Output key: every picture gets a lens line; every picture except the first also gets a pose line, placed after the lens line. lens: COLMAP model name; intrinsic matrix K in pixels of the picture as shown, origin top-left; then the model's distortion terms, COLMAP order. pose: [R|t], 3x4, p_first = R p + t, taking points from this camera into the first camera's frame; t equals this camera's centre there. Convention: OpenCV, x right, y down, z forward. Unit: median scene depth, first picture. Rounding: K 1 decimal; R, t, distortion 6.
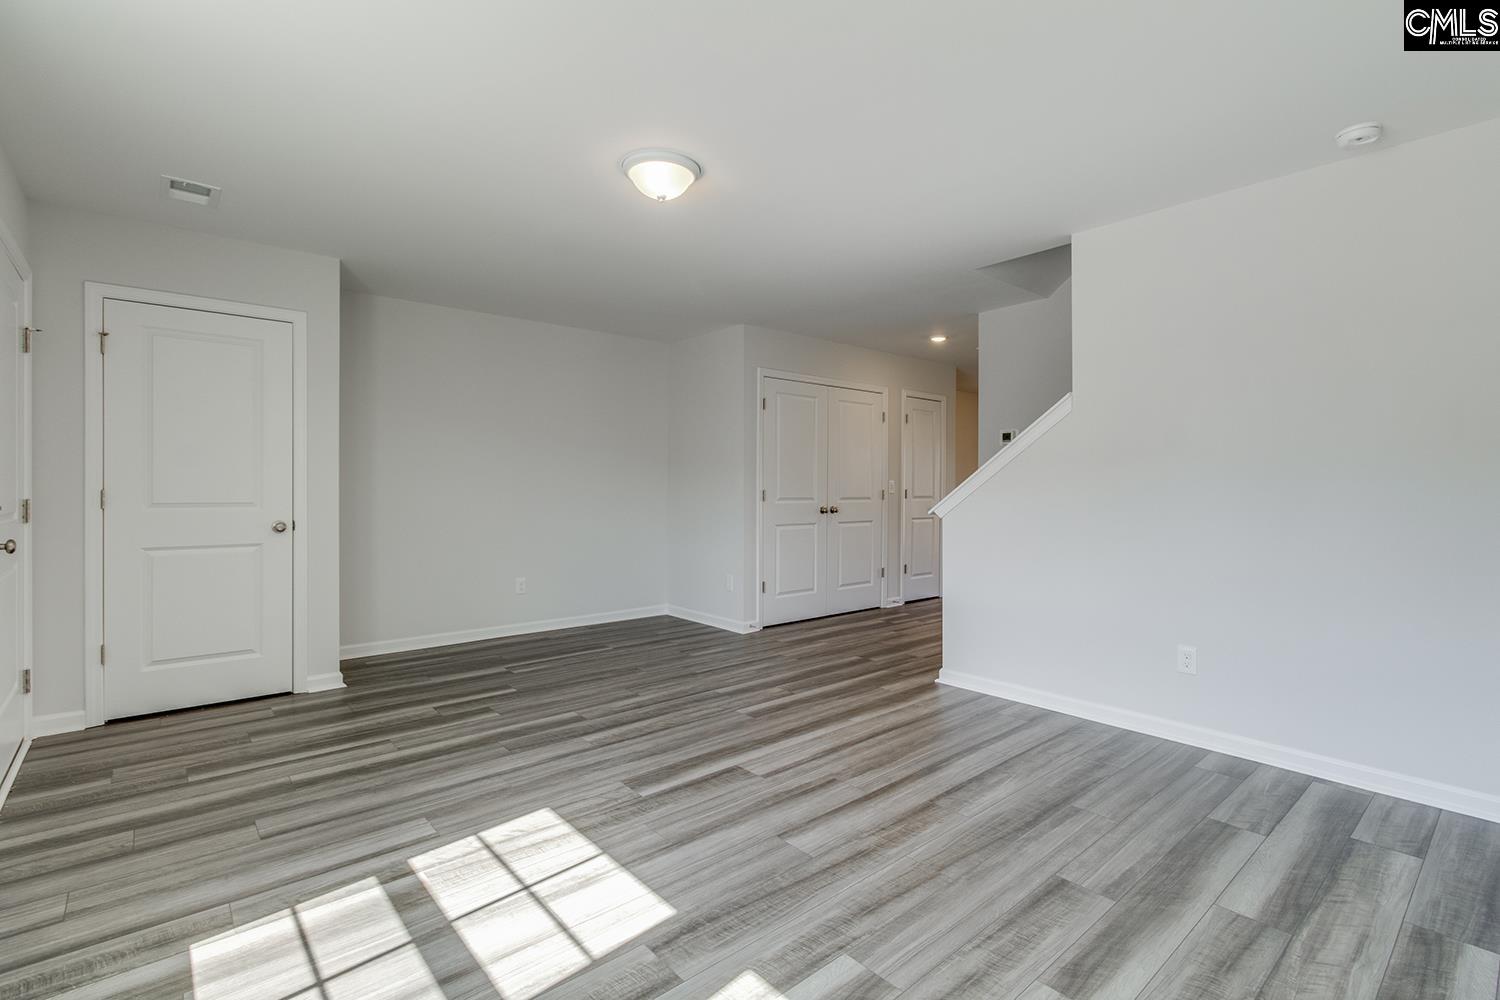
lens RADIAL K [[691.7, 0, 747.2], [0, 691.7, 498.9], [0, 0, 1]] dist [0.002167, -0.002882]
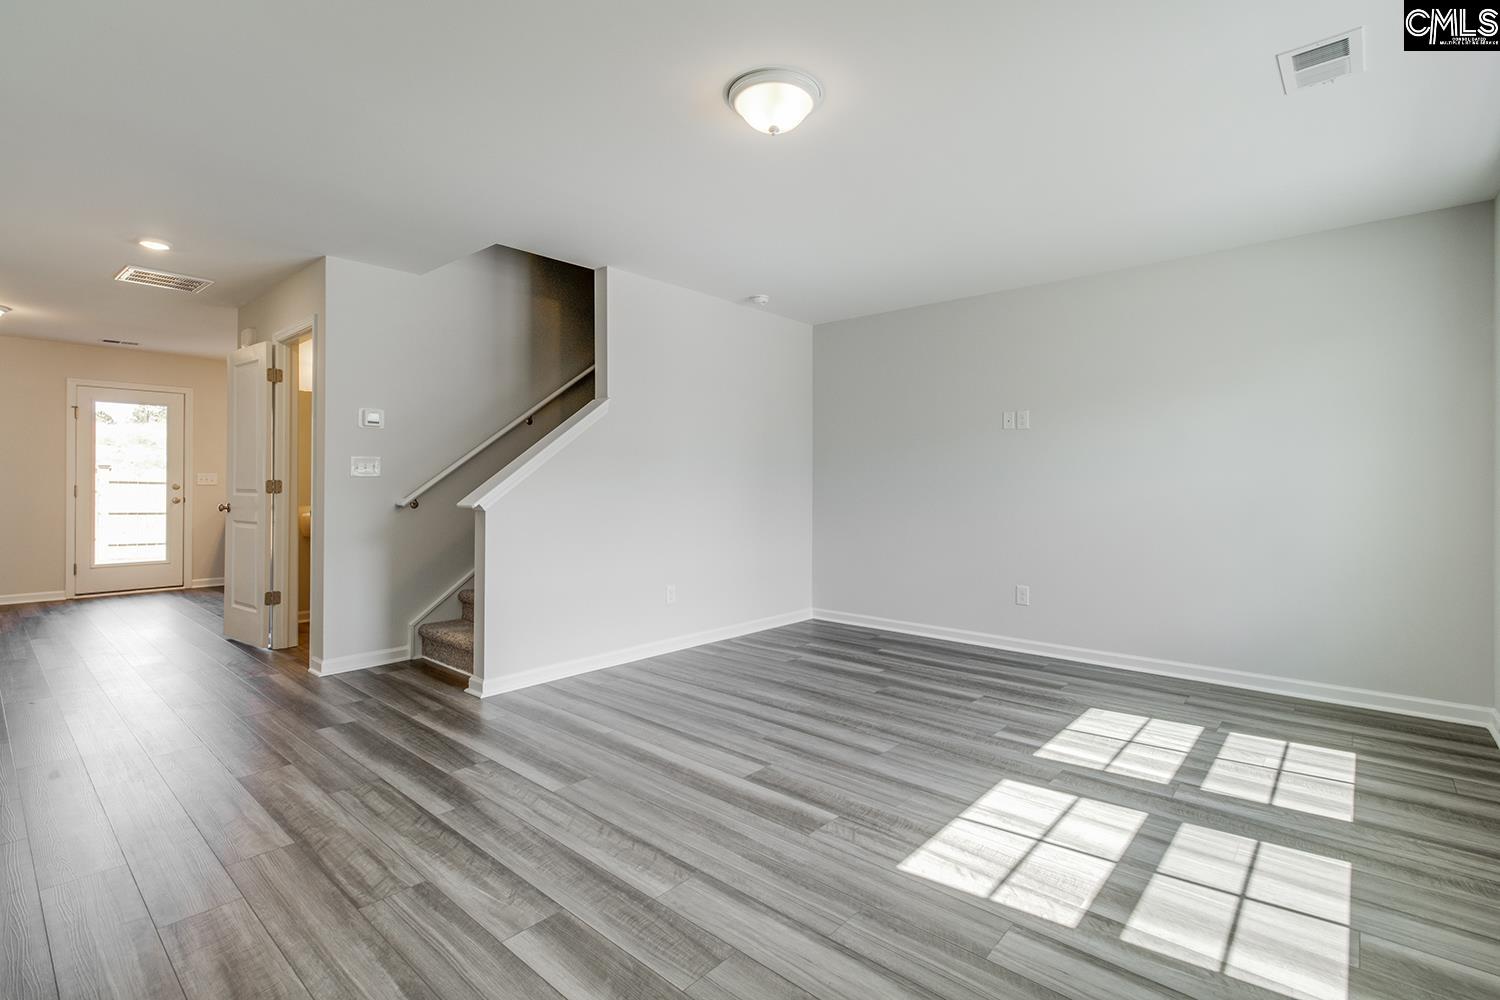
lens RADIAL K [[691.7, 0, 777.6], [0, 691.7, 489.7], [0, 0, 1]] dist [0.002167, -0.002882]
pose [[-0.155636, -0.010714, 0.987756, -0.935524], [0.014853, 0.999803, 0.013185, -0.006599], [-0.987703, 0.016723, -0.155446, 1.108548]]
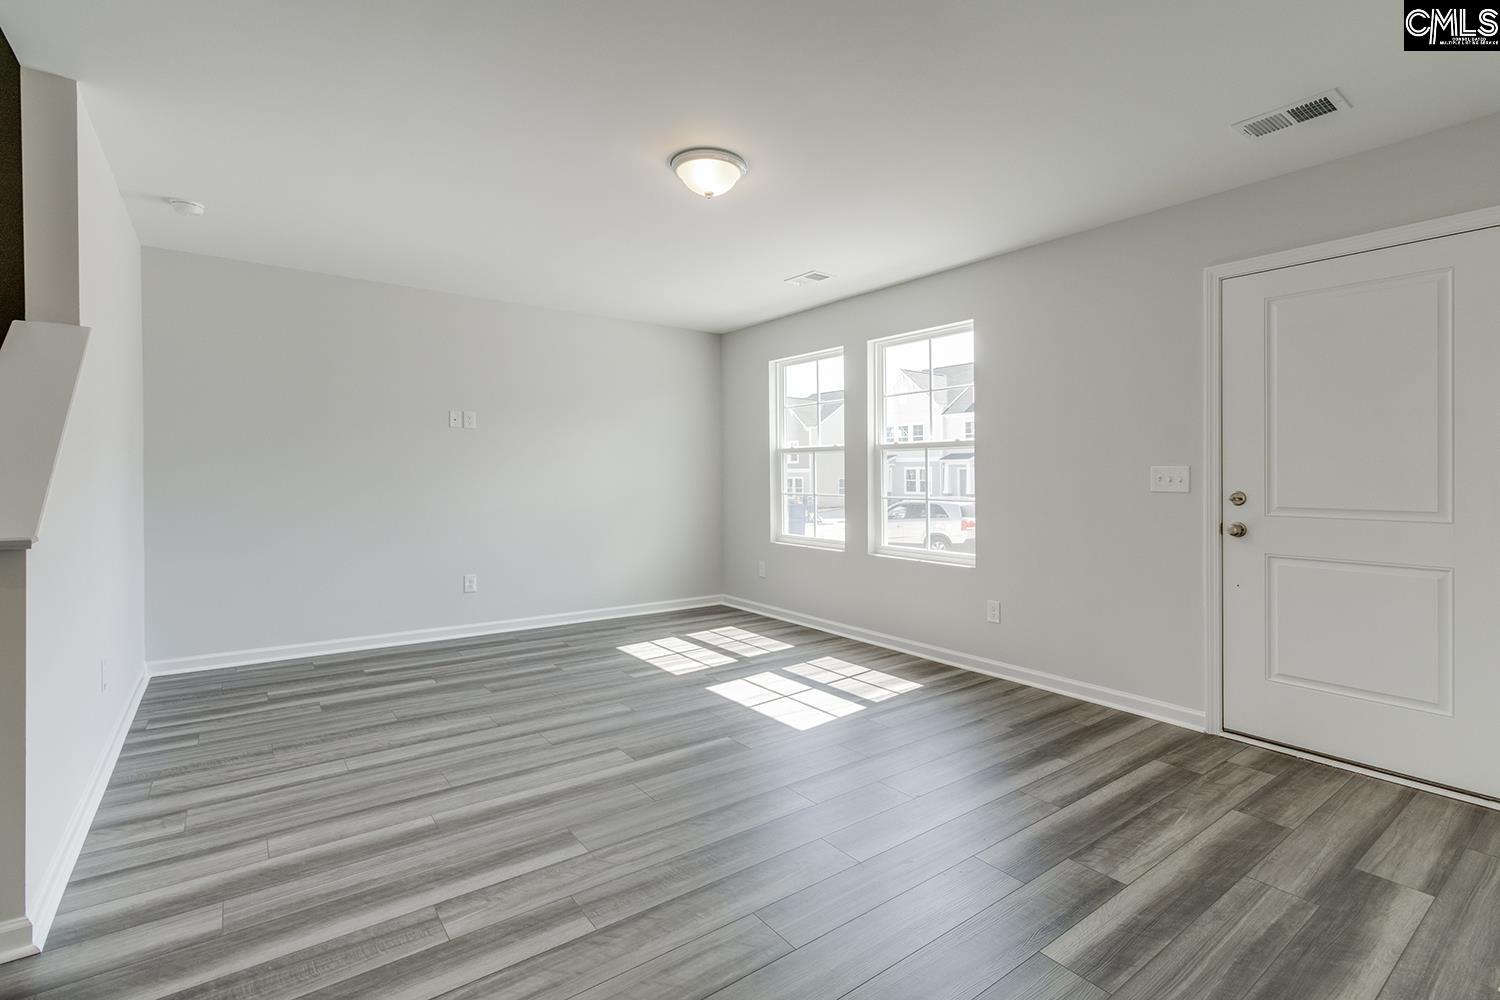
lens RADIAL K [[691.7, 0, 752.2], [0, 691.7, 496.9], [0, 0, 1]] dist [0.002167, -0.002882]
pose [[-0.997574, -0.011168, 0.068710, -0.247179], [-0.007826, 0.998782, 0.048724, -0.038026], [-0.069171, 0.048068, -0.996446, 1.981624]]
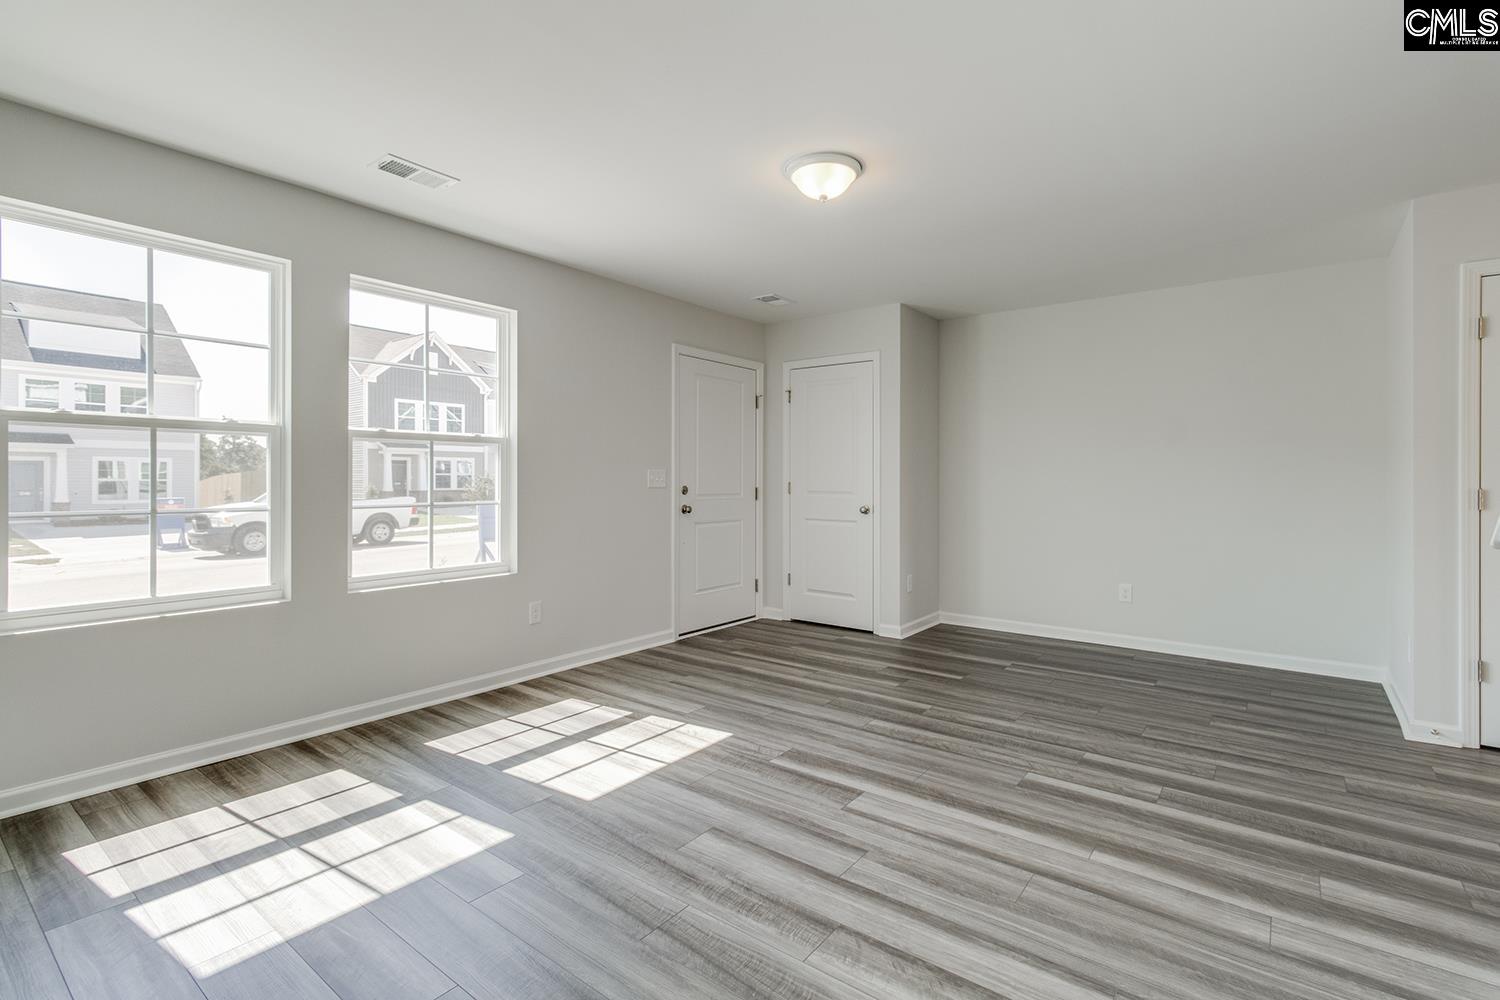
lens RADIAL K [[691.7, 0, 779.3], [0, 691.7, 479.2], [0, 0, 1]] dist [0.002167, -0.002882]
pose [[0.220957, -0.002169, -0.975281, 0.844484], [-0.021688, 0.999739, -0.007137, -0.008777], [0.975042, 0.022729, 0.220853, 0.698951]]
